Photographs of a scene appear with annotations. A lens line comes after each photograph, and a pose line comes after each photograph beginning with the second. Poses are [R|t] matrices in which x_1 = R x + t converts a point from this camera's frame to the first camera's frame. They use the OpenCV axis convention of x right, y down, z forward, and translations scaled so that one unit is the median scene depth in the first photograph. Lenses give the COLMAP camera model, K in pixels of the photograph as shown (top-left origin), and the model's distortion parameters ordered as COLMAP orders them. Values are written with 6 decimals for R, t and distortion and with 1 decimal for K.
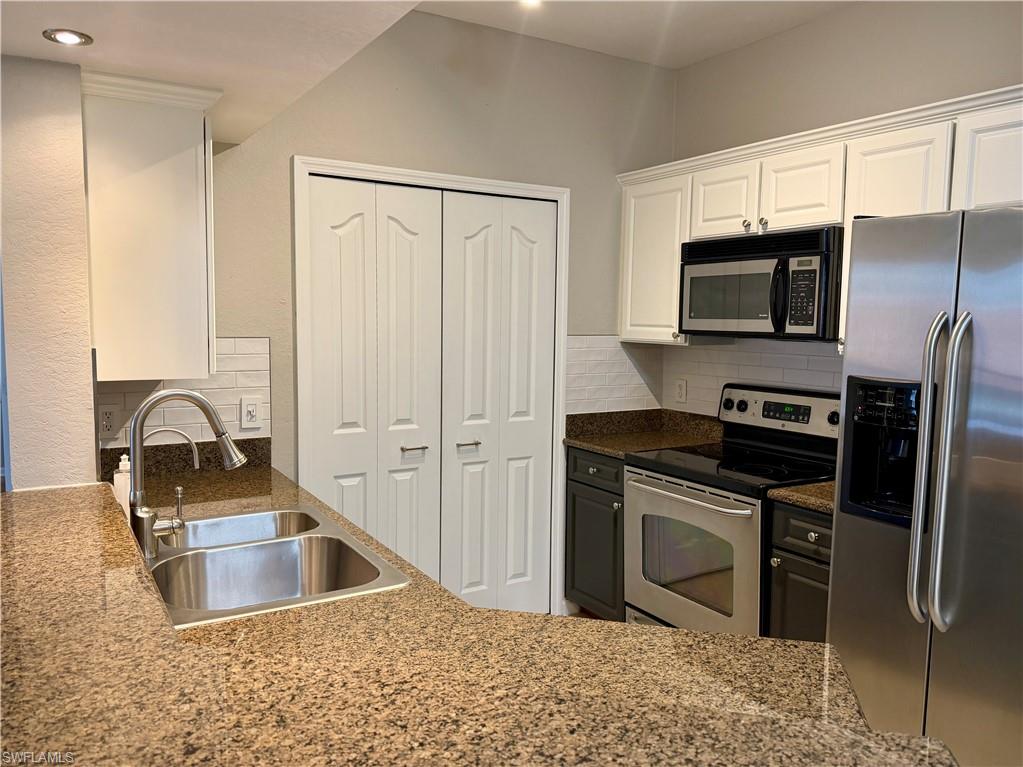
lens RADIAL K [[763.8, 0, 511.5], [0, 763.8, 383.5], [0, 0, 1]] dist [0.068713, 0.000091]
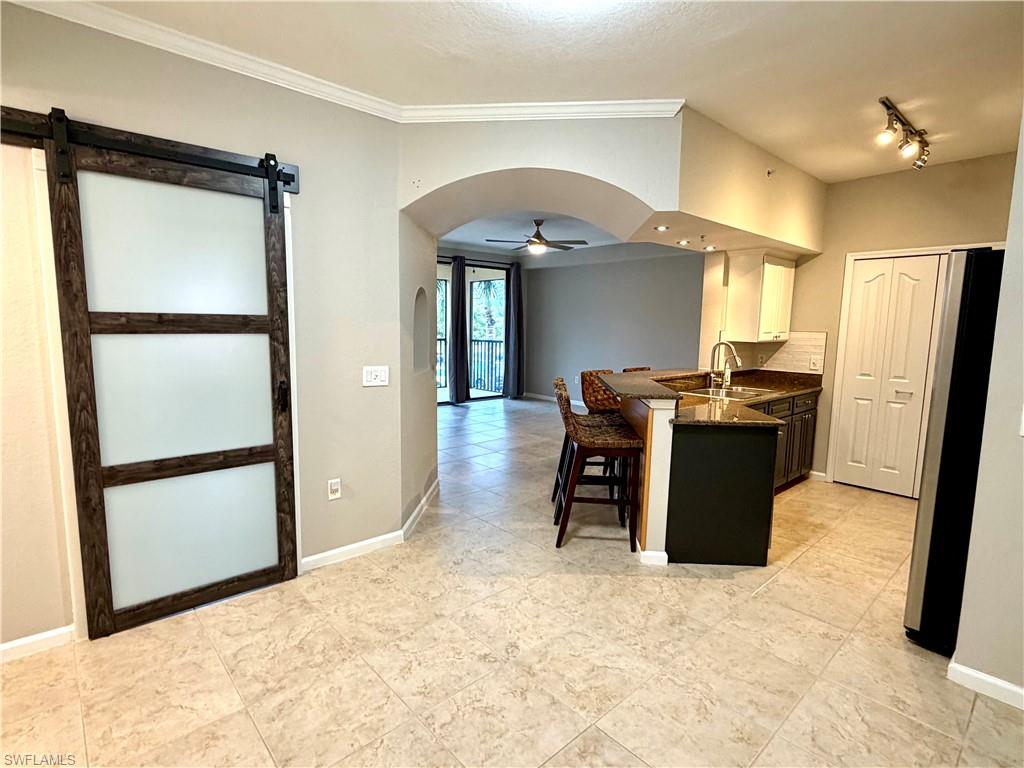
lens RADIAL K [[516.4, 0, 508.3], [0, 516.4, 383.0], [0, 0, 1]] dist [0.000195, -0.000281]
pose [[0.175375, 0.108095, -0.978550, 0.973214], [-0.100770, 0.990705, 0.091378, 0.043479], [0.979331, 0.082583, 0.184637, -0.216536]]
